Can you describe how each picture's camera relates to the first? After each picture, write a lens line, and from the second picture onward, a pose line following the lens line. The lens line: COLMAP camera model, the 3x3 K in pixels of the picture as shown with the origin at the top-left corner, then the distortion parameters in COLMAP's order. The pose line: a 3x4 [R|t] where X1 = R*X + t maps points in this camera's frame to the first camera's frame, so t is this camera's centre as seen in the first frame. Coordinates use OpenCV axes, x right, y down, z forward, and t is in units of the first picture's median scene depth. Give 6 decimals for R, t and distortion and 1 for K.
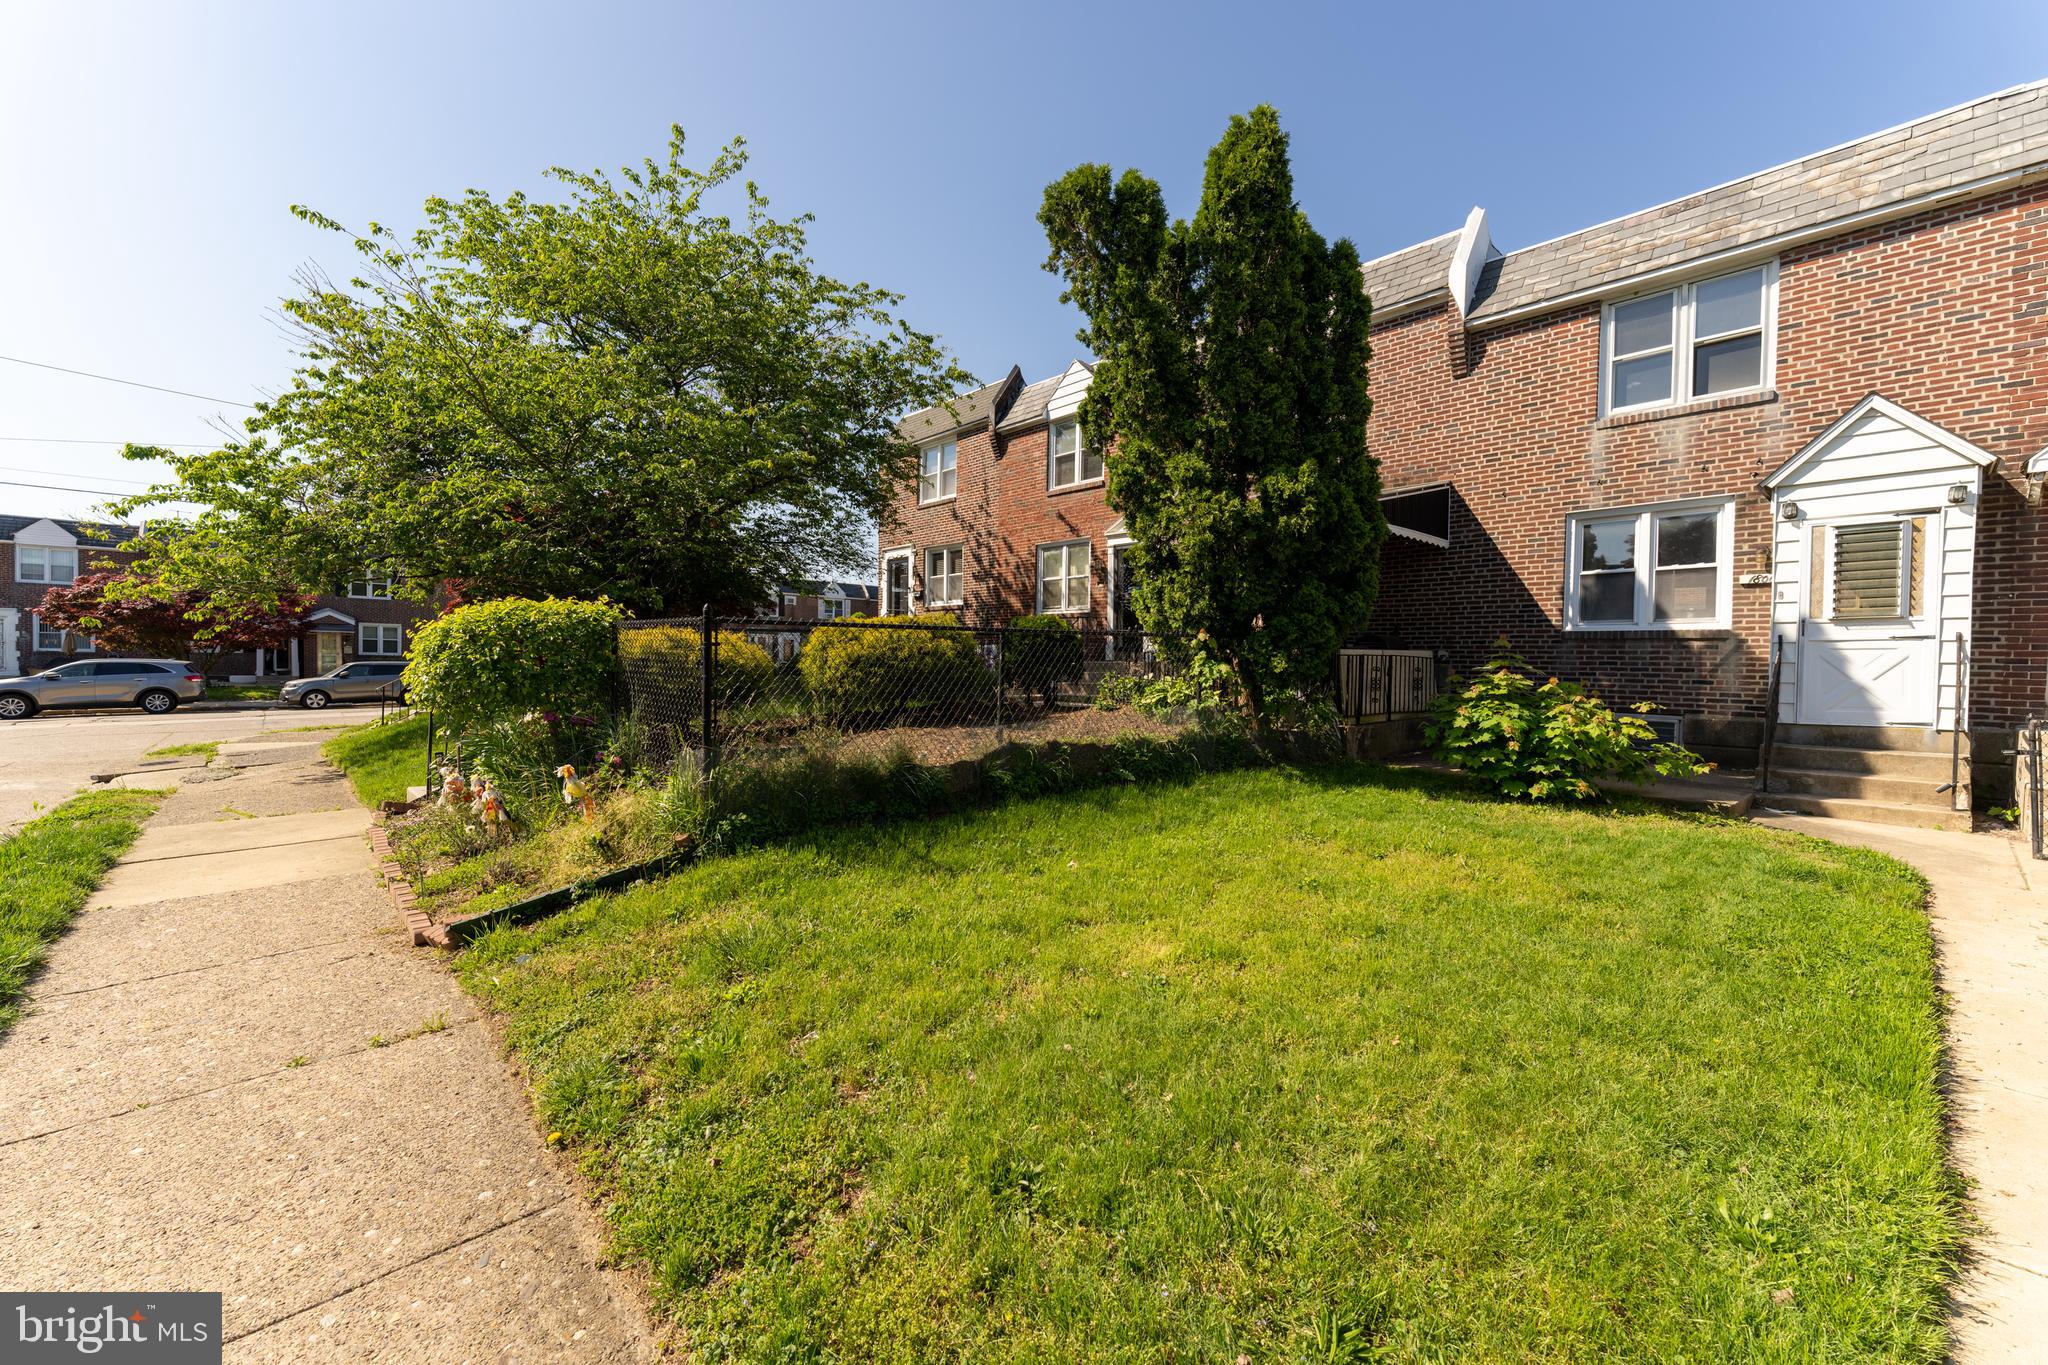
lens RADIAL K [[821.2, 0, 1021.0], [0, 821.2, 677.0], [0, 0, 1]] dist [0.005686, -0.001130]
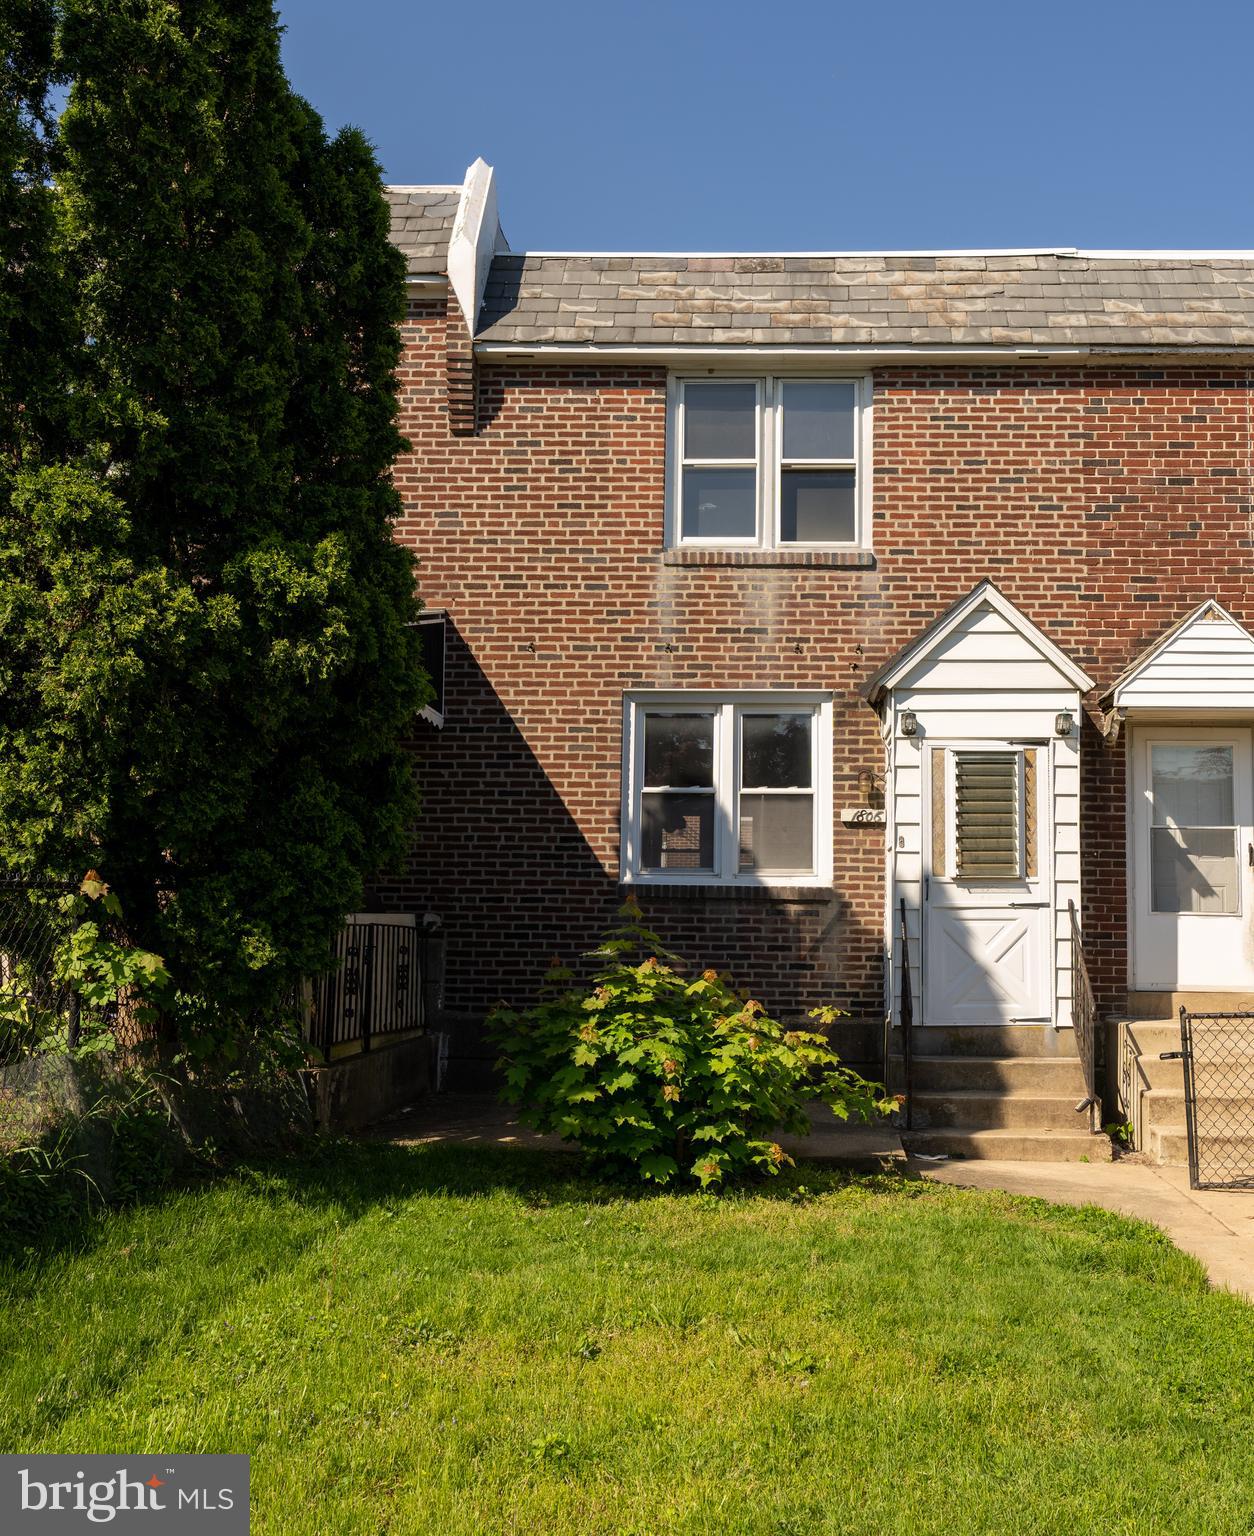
lens RADIAL K [[1561.6, 0, 715.8], [0, 1561.6, 784.5], [0, 0, 1]] dist [0.014530, 0.000000]
pose [[0.691631, 0.062314, 0.719558, -0.150066], [0.010634, 0.995285, -0.096414, -0.021137], [-0.722173, 0.074335, 0.687707, 0.196152]]
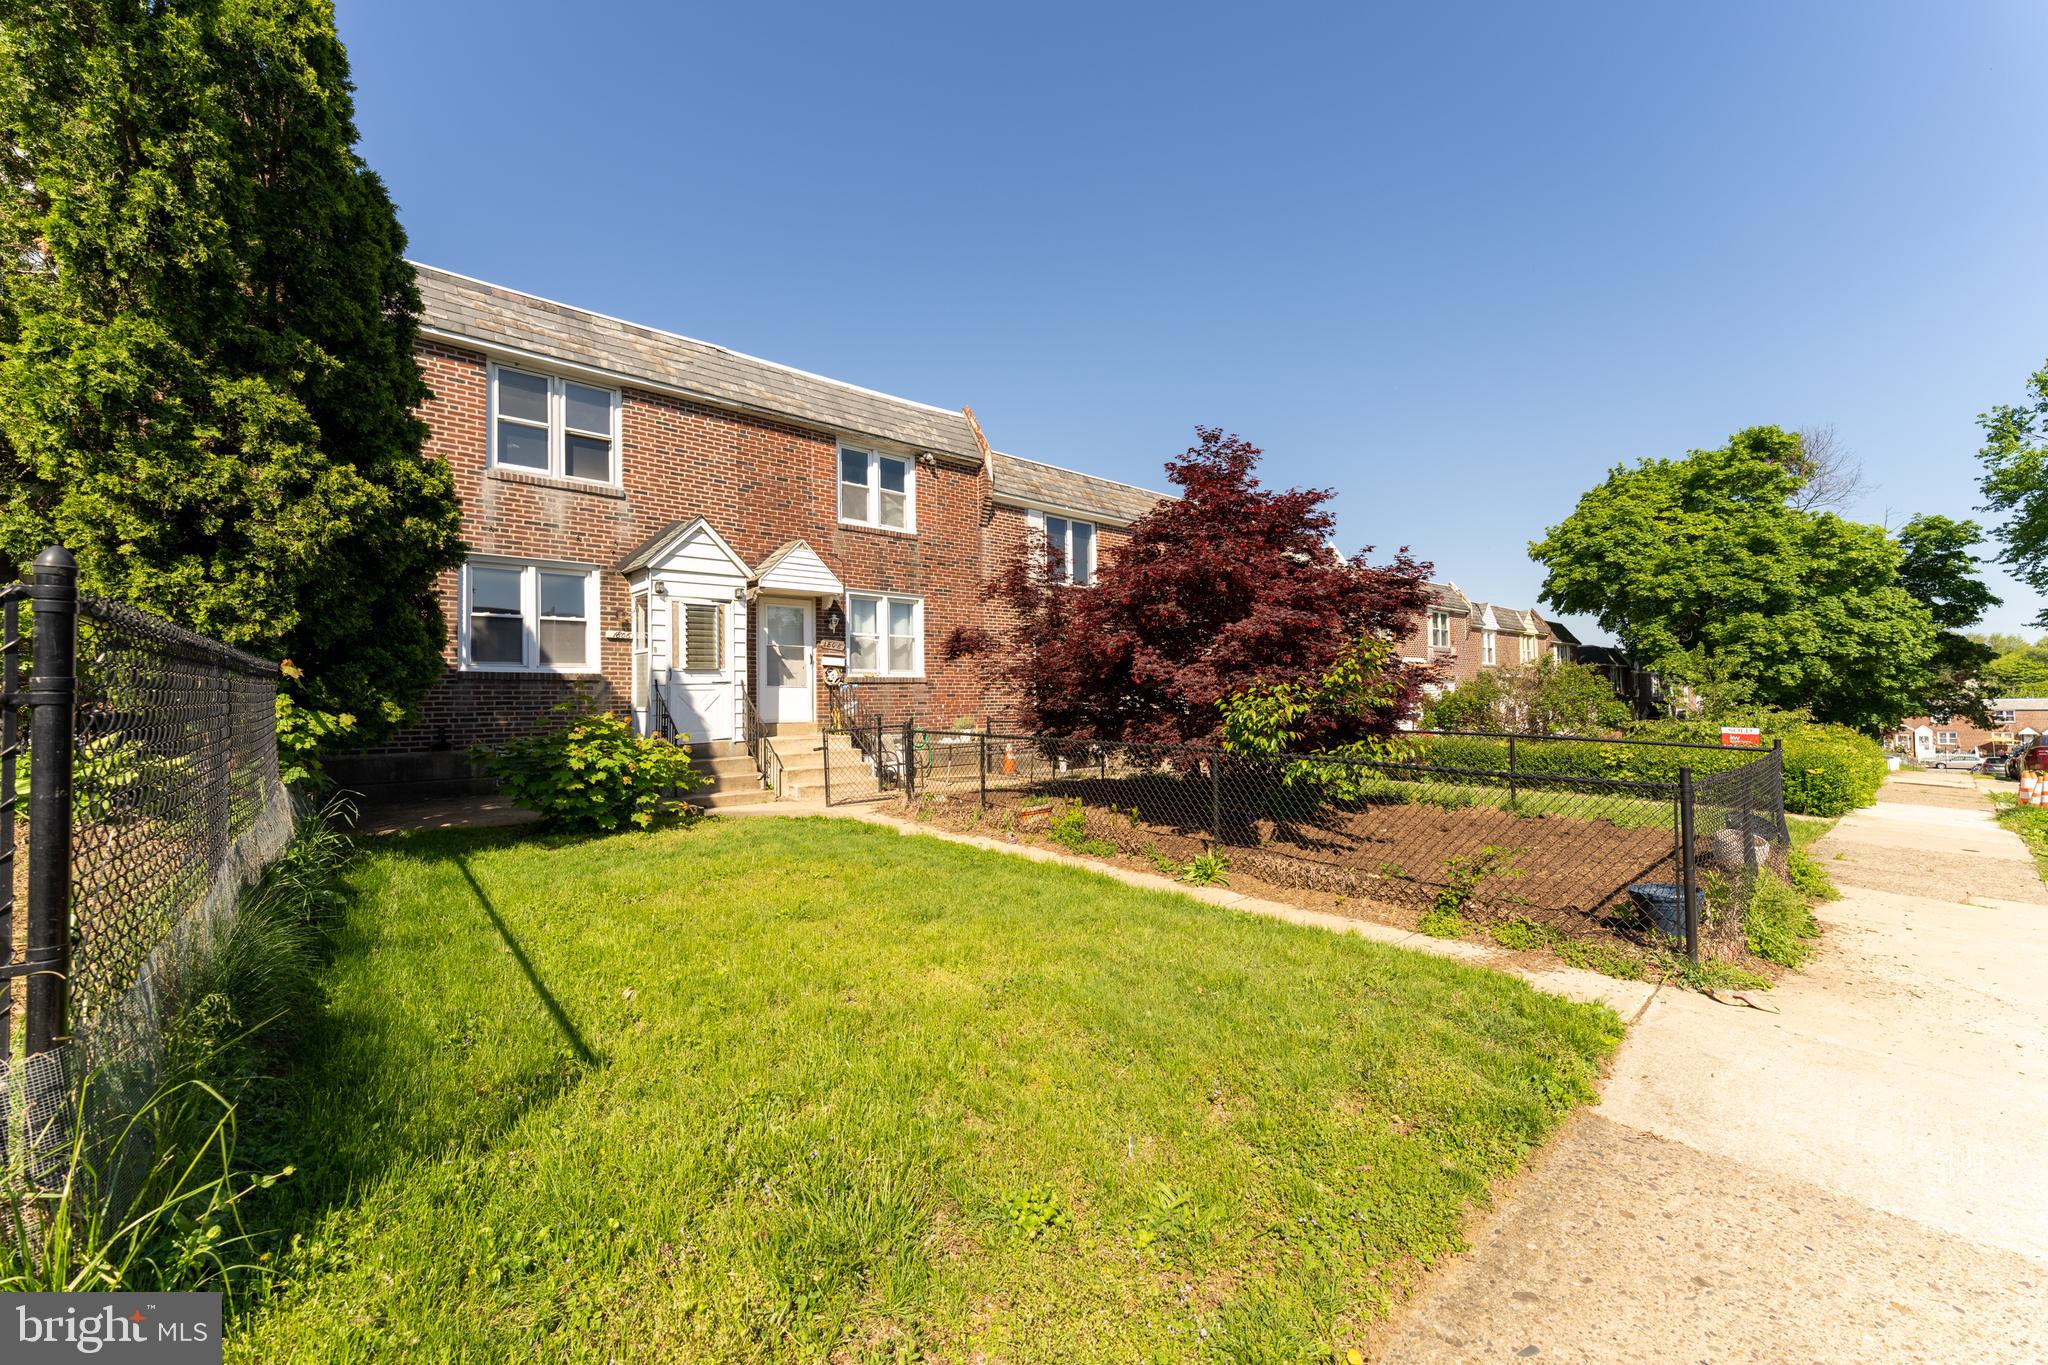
lens RADIAL K [[821.2, 0, 1032.9], [0, 821.2, 677.7], [0, 0, 1]] dist [0.005686, -0.001130]
pose [[-0.005048, 0.013203, 0.999900, -0.411758], [0.030051, 0.999463, -0.013046, -0.018554], [-0.999536, 0.029982, -0.005442, 0.401671]]
